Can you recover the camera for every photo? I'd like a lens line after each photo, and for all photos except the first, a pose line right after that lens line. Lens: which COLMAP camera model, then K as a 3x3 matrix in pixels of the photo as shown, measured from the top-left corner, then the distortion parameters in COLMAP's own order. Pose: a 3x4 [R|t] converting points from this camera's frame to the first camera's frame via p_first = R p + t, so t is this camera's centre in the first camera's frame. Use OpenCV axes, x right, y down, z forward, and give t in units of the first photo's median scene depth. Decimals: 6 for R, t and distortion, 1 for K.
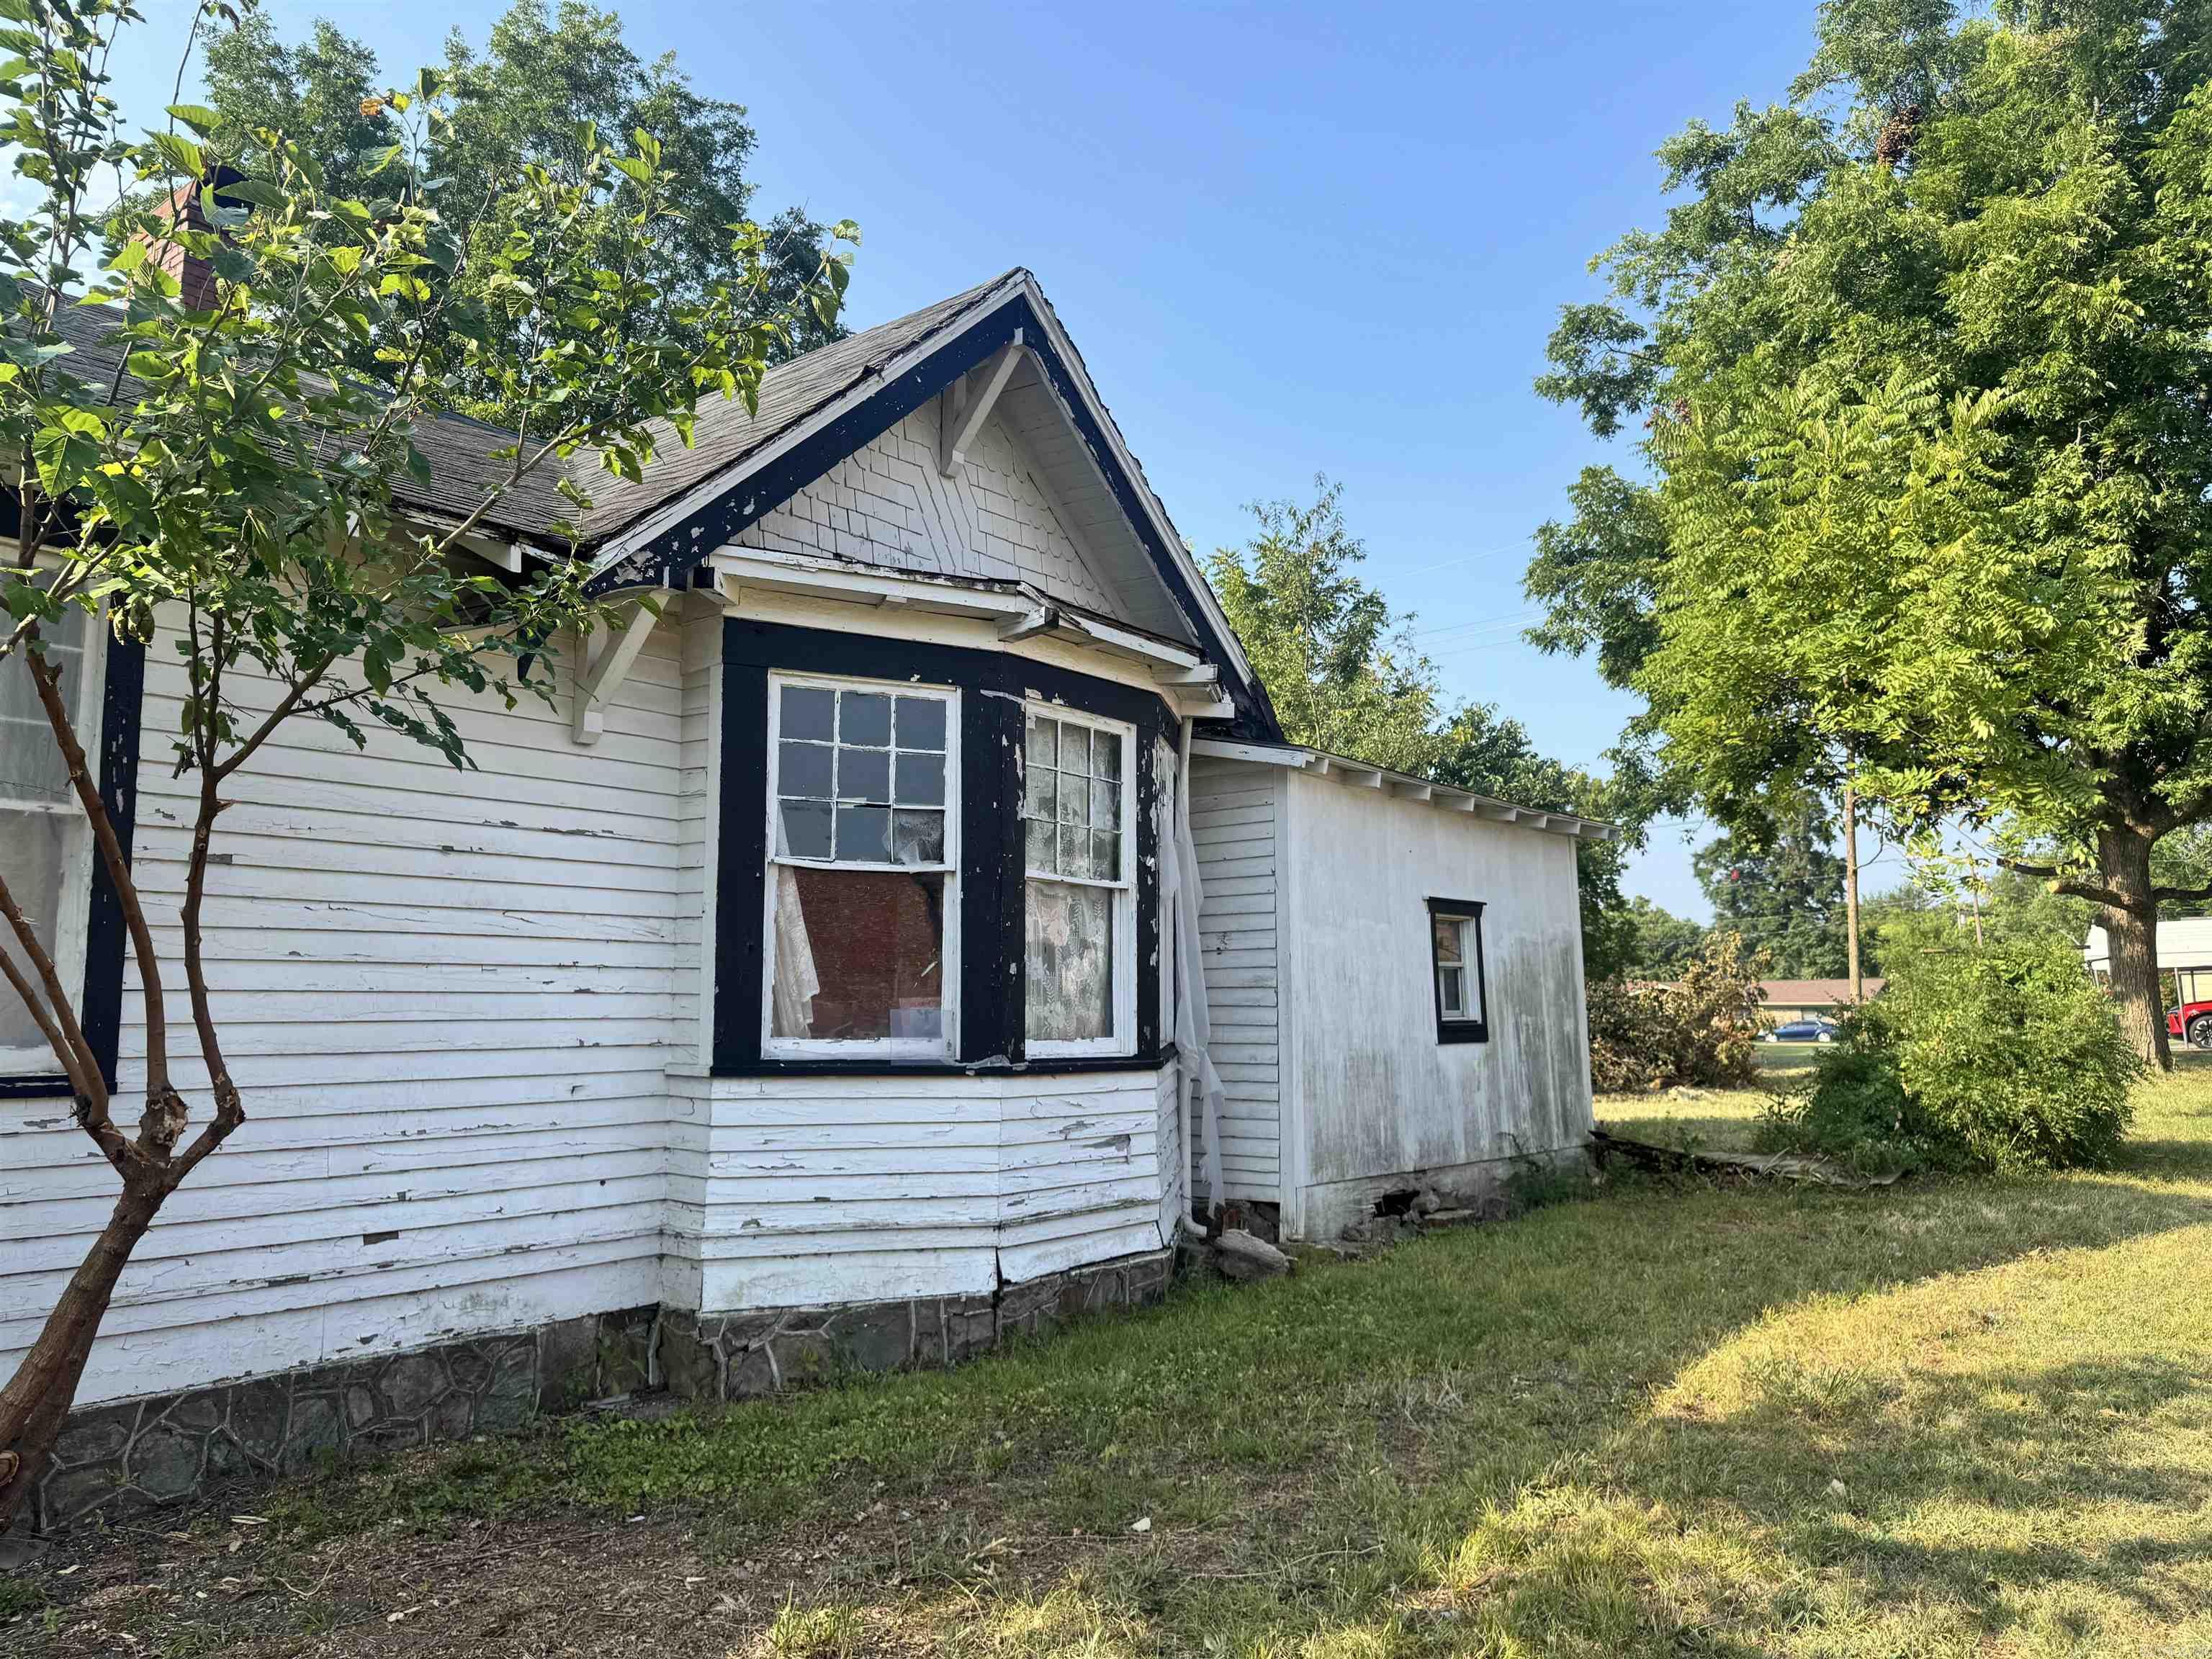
lens RADIAL K [[1584.1, 0, 1133.6], [0, 1584.1, 807.3], [0, 0, 1]] dist [0.053526, -0.069714]
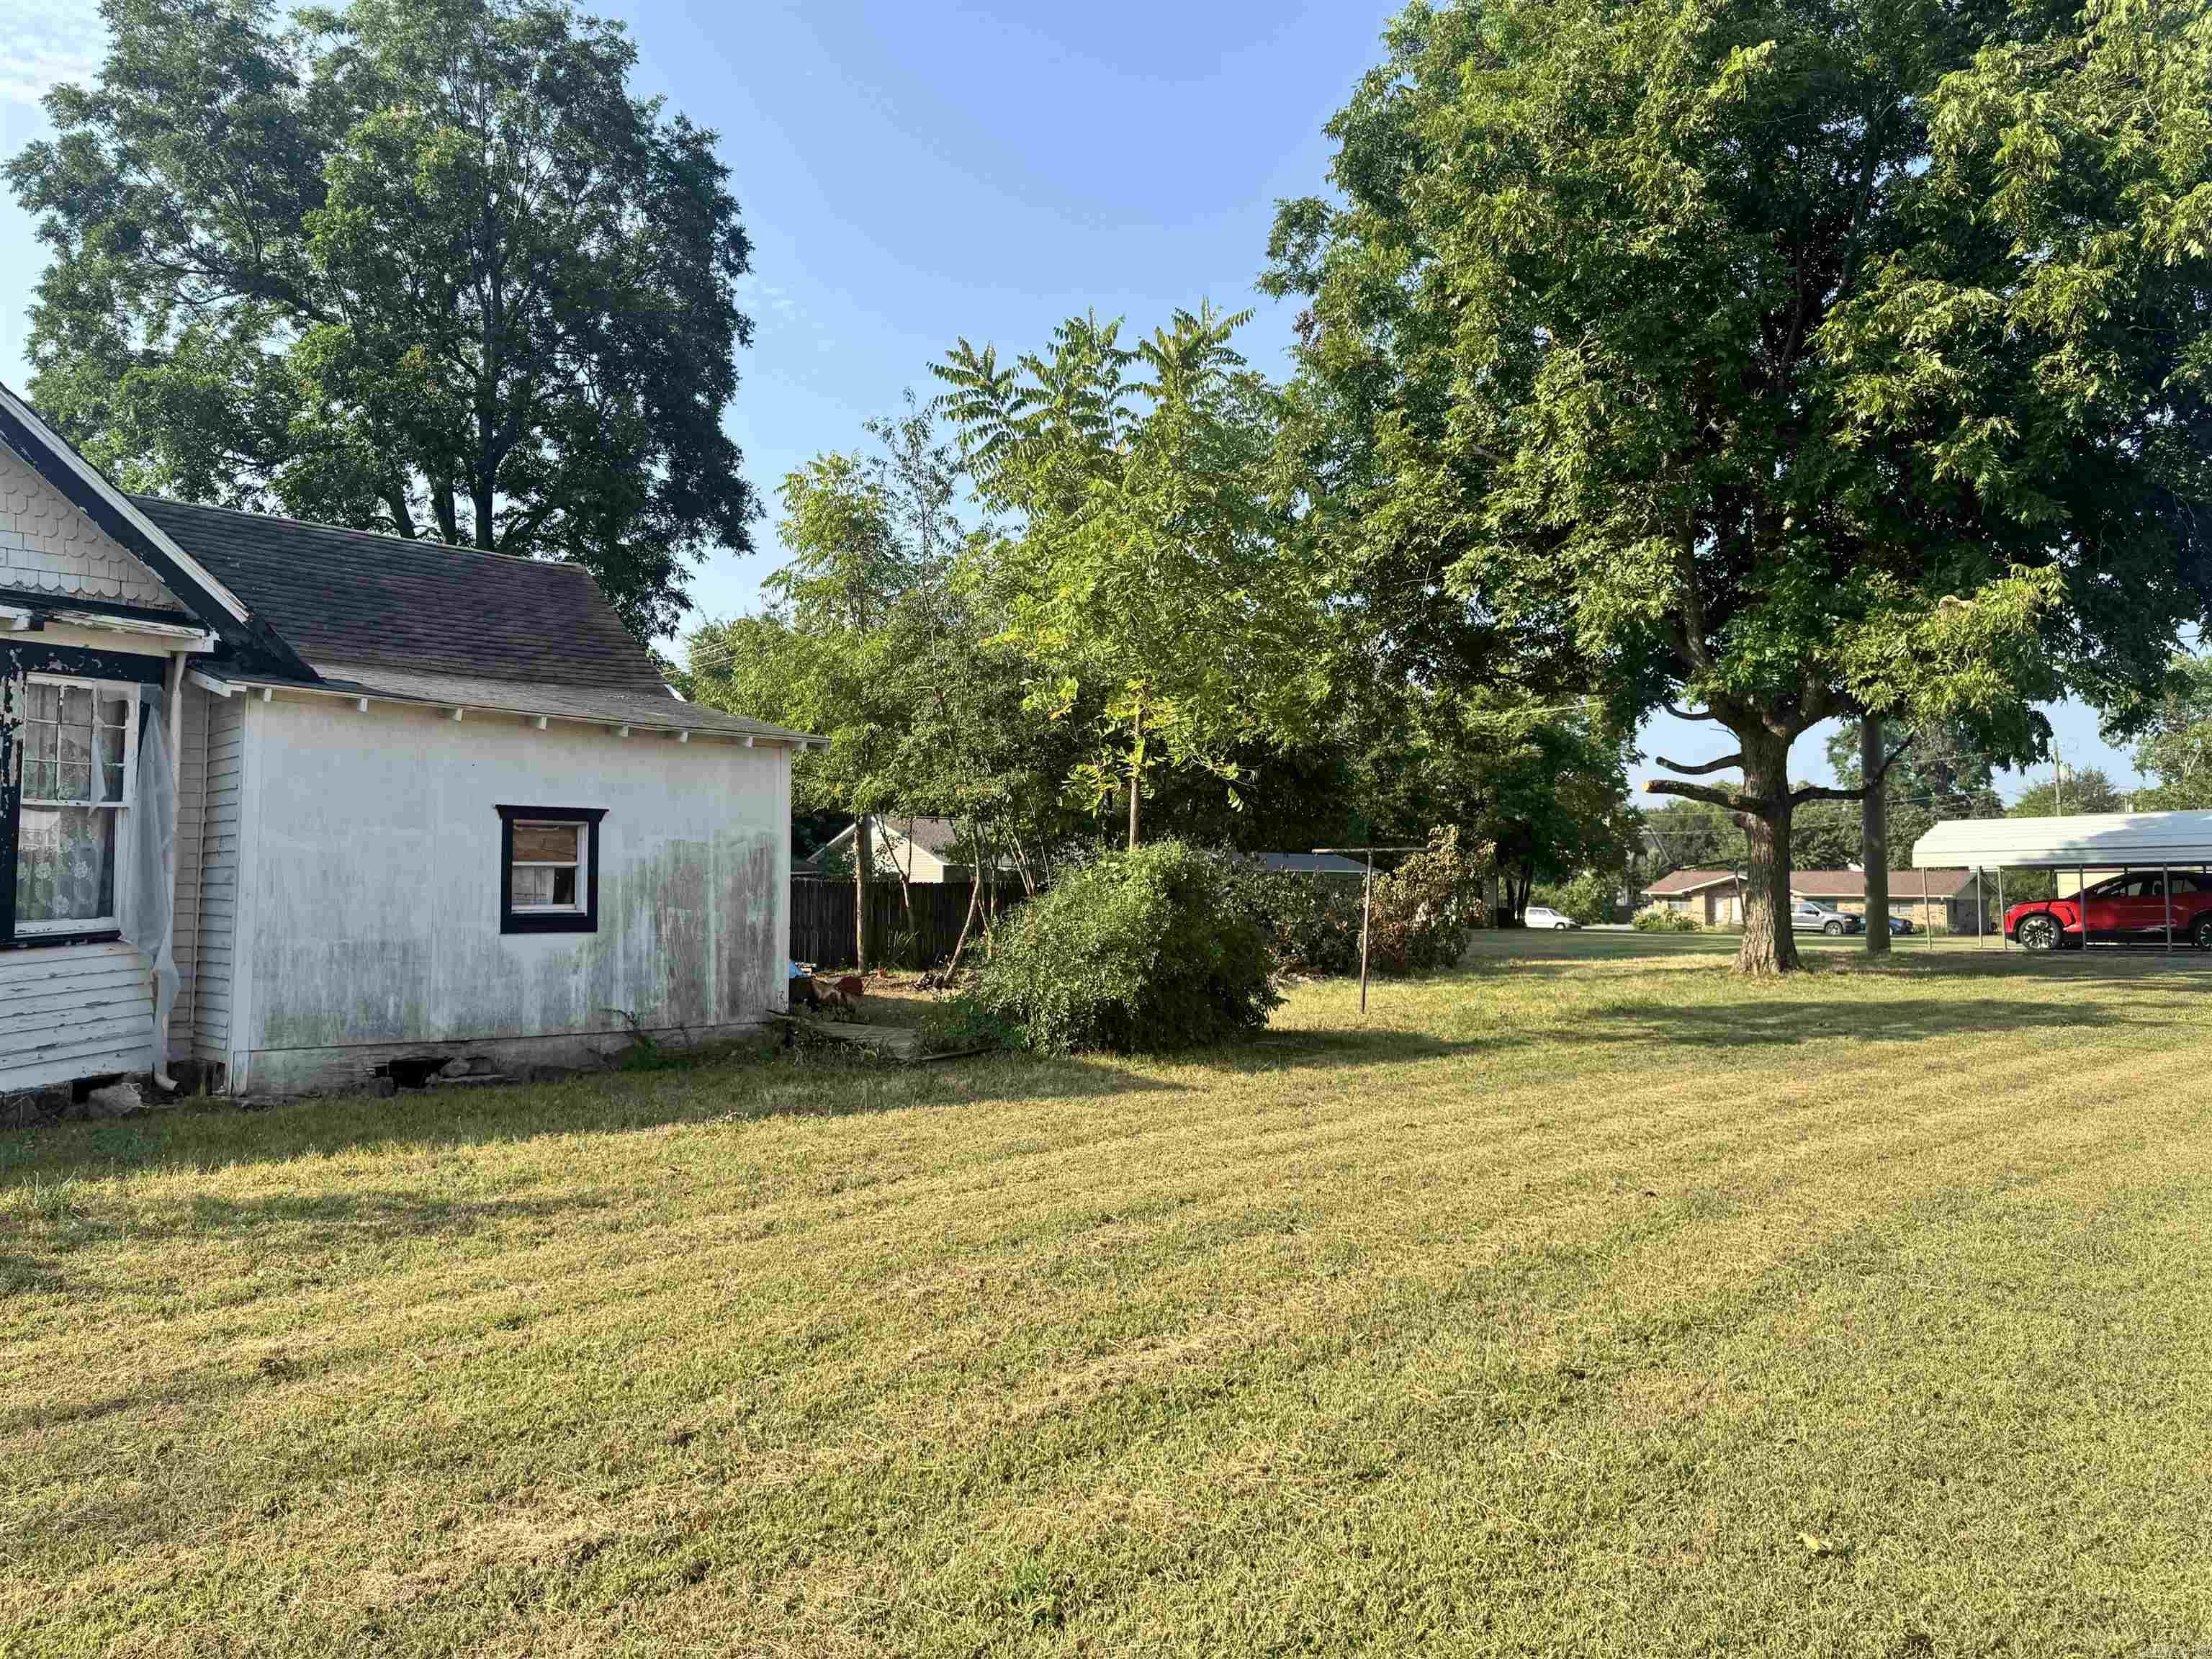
lens RADIAL K [[1584.1, 0, 1112.5], [0, 1584.1, 813.7], [0, 0, 1]] dist [0.053526, -0.069714]
pose [[0.991619, 0.008677, -0.128907, 0.477747], [0.001550, 0.996871, 0.079026, -0.016734], [0.129189, -0.078563, 0.988503, -0.045932]]
